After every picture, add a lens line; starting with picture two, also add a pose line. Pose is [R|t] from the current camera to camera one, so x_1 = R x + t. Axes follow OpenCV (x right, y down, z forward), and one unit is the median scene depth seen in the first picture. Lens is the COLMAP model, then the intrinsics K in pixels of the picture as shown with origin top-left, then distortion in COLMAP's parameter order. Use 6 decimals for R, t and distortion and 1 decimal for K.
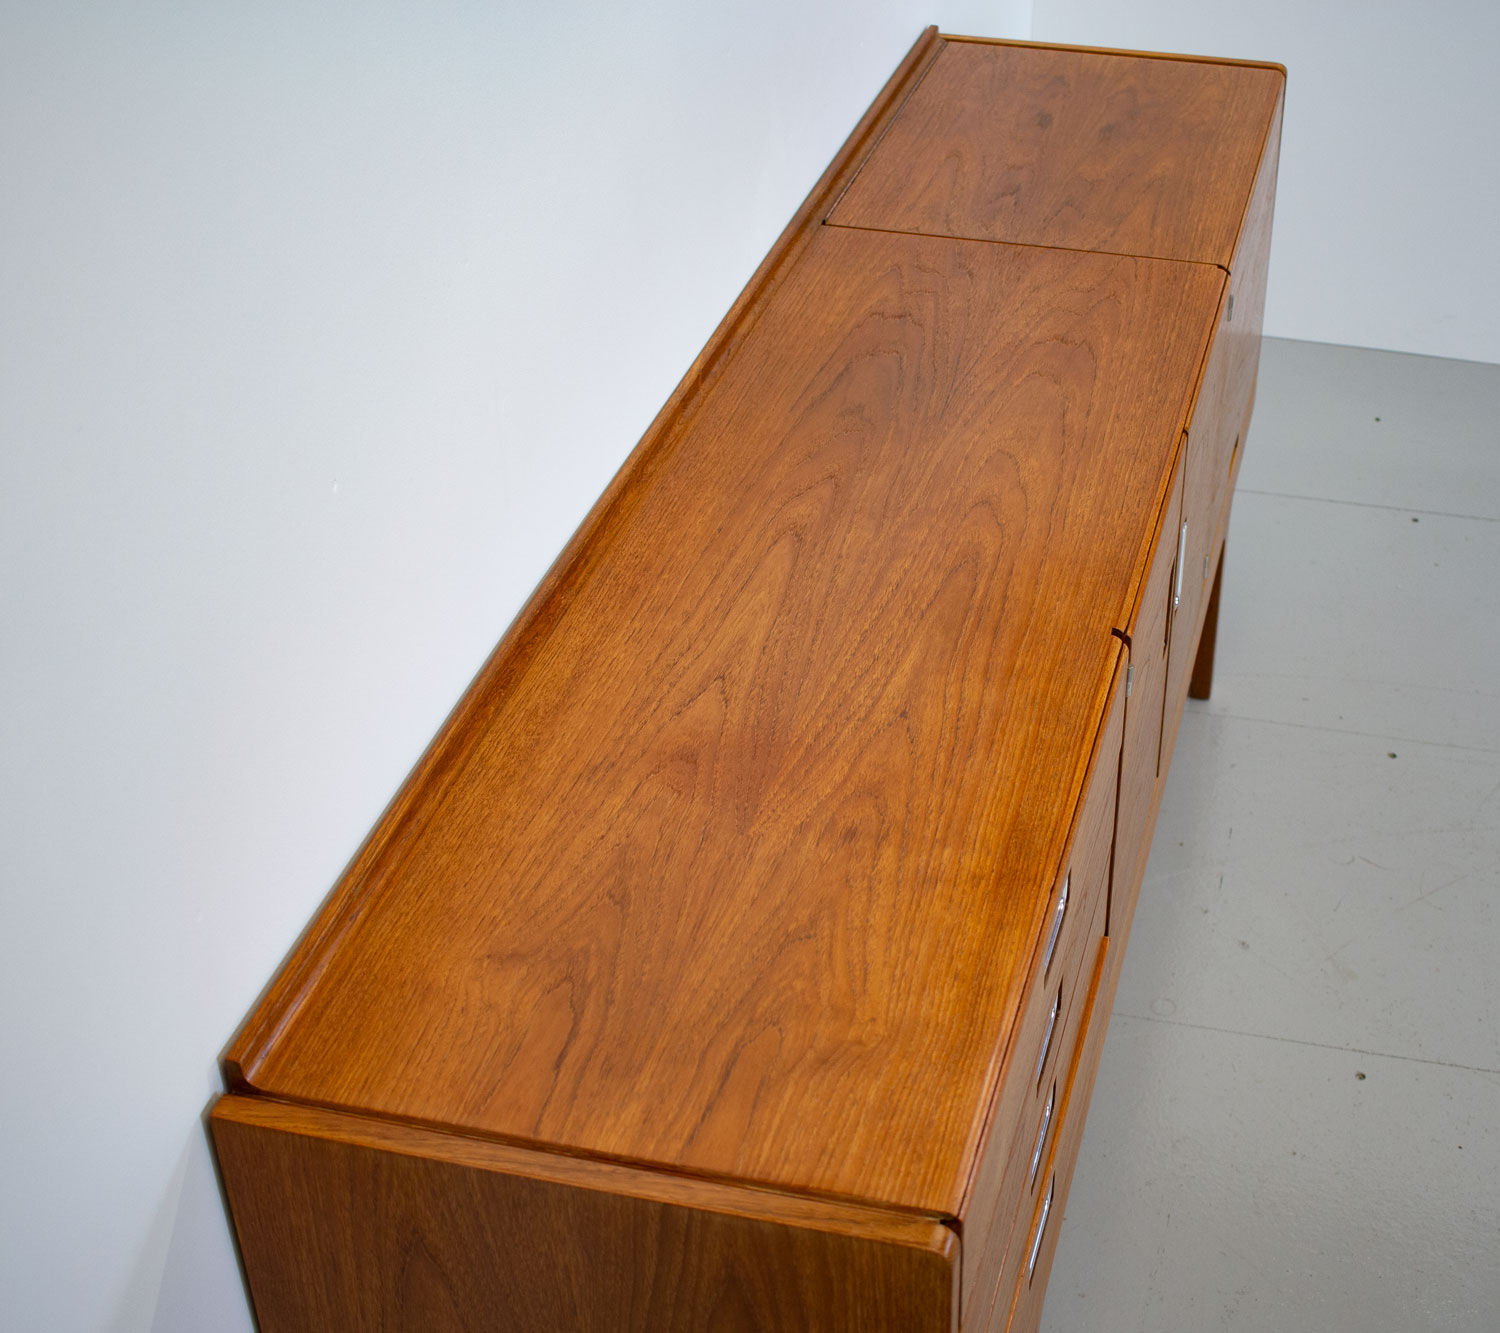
lens RADIAL K [[2723.1, 0, 748.6], [0, 2723.1, 735.7], [0, 0, 1]] dist [-0.126635, 0.083301]
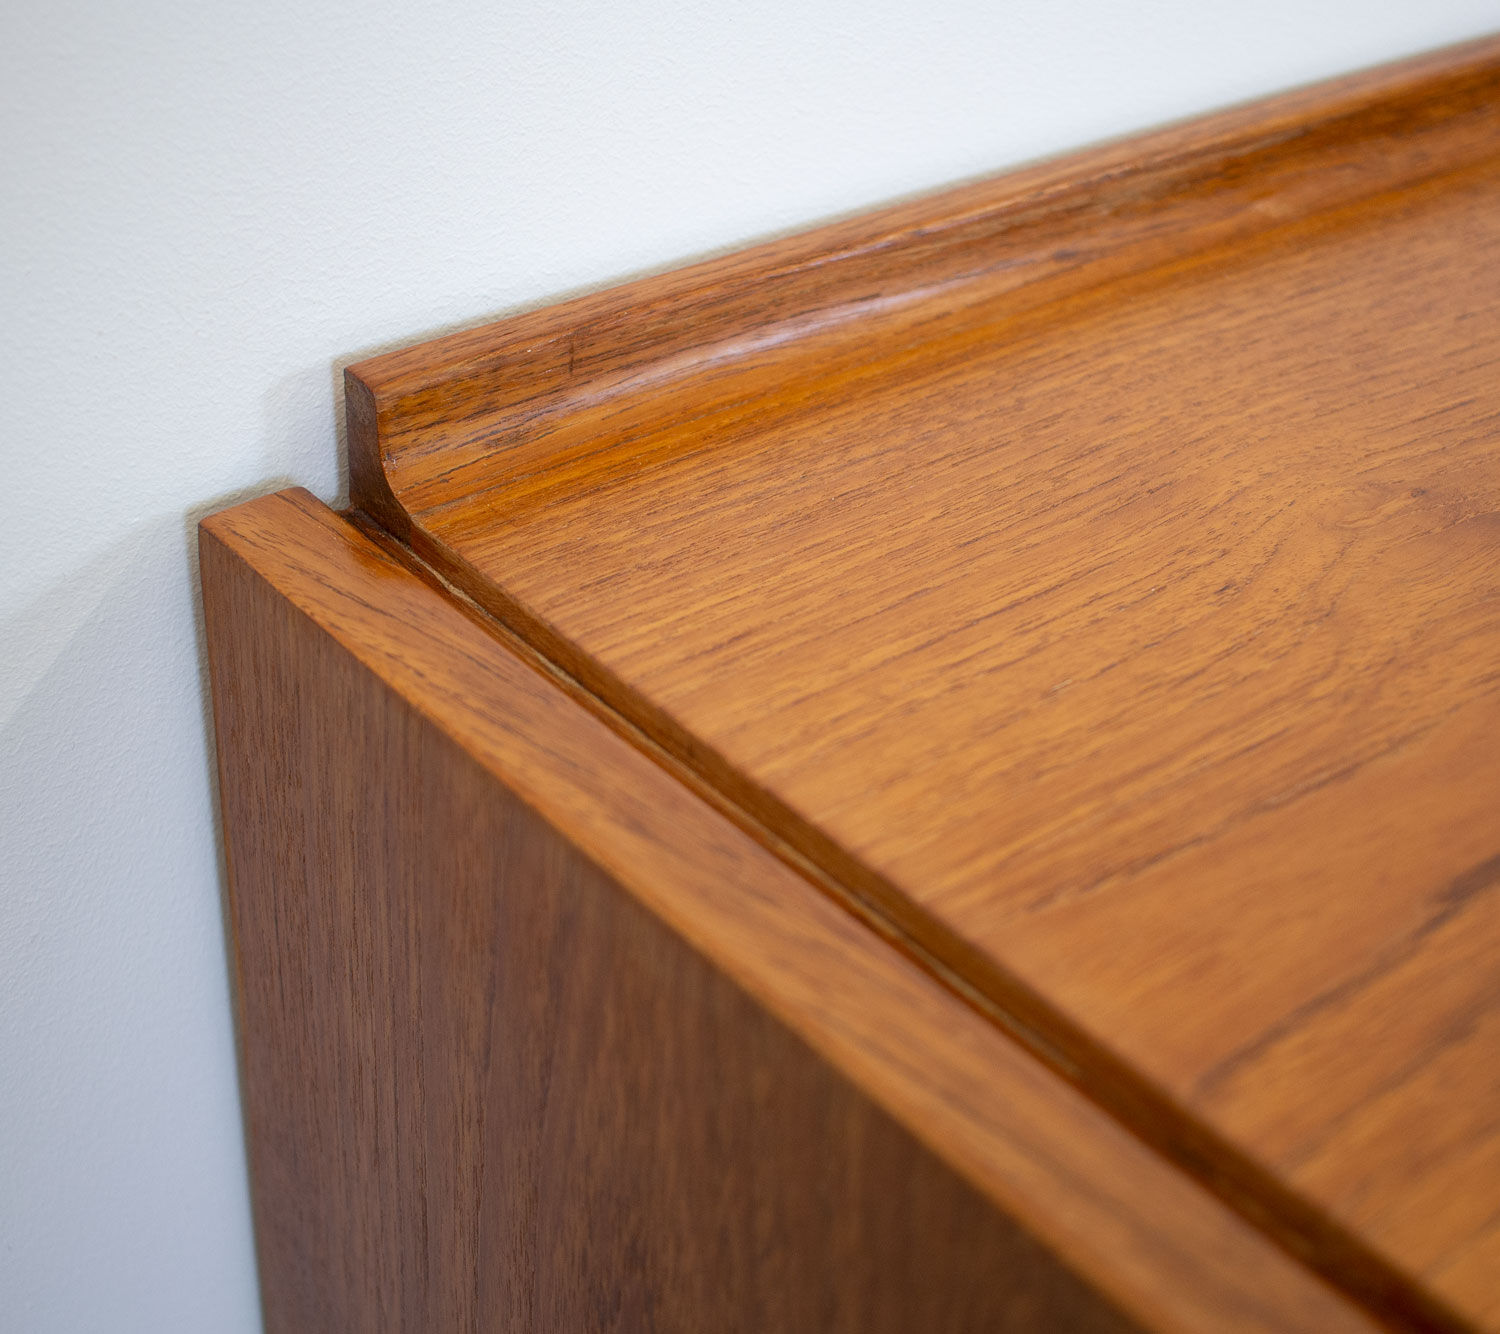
lens RADIAL K [[2723.1, 0, 748.6], [0, 2723.1, 736.2], [0, 0, 1]] dist [-0.126635, 0.083301]
pose [[0.817959, 0.397189, -0.416154, -0.030534], [-0.411093, 0.909607, 0.060143, 0.120879], [0.402425, 0.121883, 0.907303, 0.774439]]
